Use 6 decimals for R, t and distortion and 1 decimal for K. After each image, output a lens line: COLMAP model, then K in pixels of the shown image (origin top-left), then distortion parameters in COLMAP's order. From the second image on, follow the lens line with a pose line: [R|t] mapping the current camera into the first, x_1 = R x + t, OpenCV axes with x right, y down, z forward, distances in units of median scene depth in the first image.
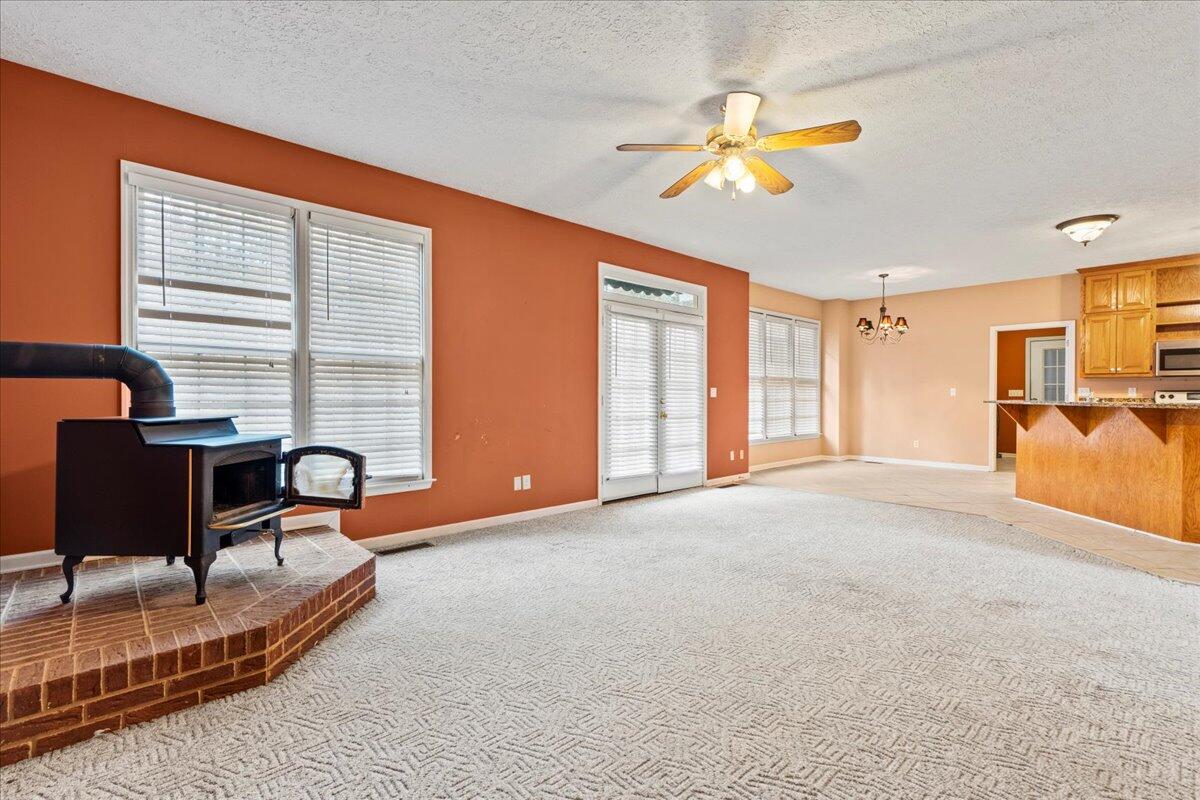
lens RADIAL K [[539.6, 0, 609.2], [0, 539.6, 396.1], [0, 0, 1]] dist [-0.002527, 0.003192]
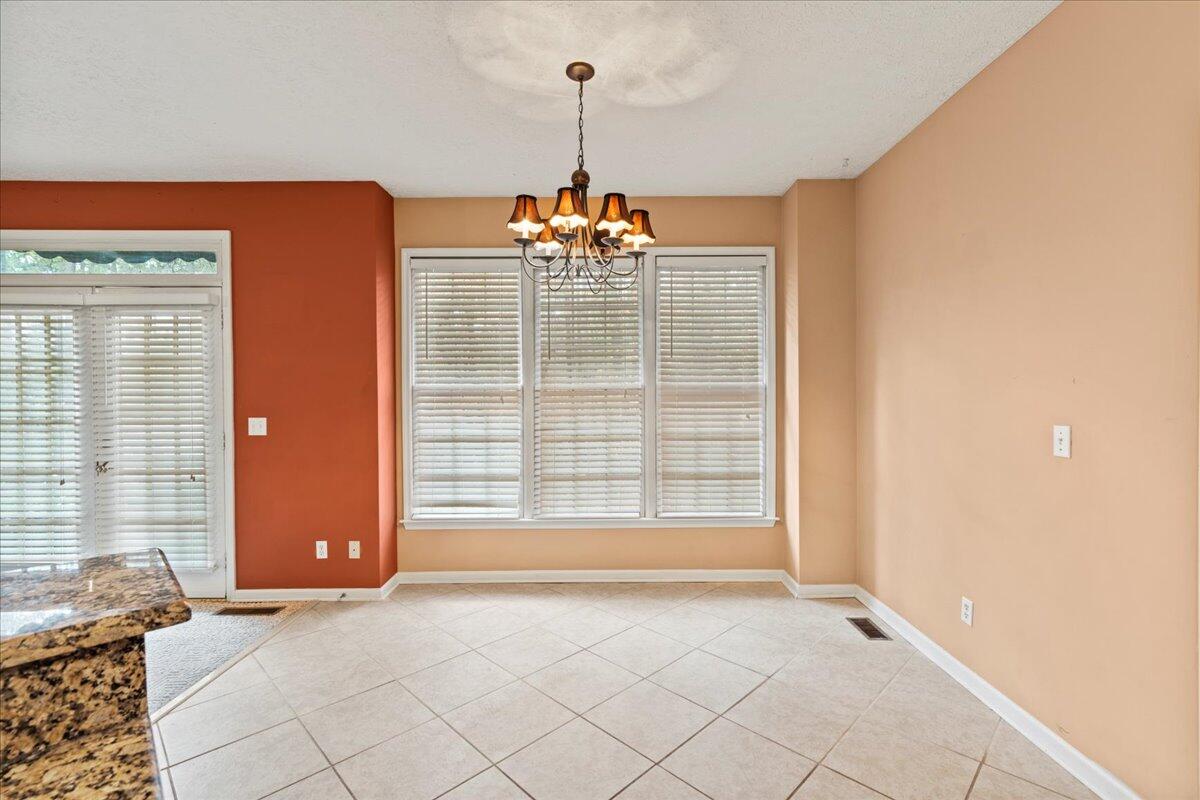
lens RADIAL K [[539.6, 0, 609.2], [0, 539.6, 398.7], [0, 0, 1]] dist [-0.002527, 0.003192]
pose [[0.733370, -0.000230, -0.679830, 0.852040], [0.005180, 0.999973, 0.005250, -0.036863], [0.679810, -0.007372, 0.733351, 0.894878]]
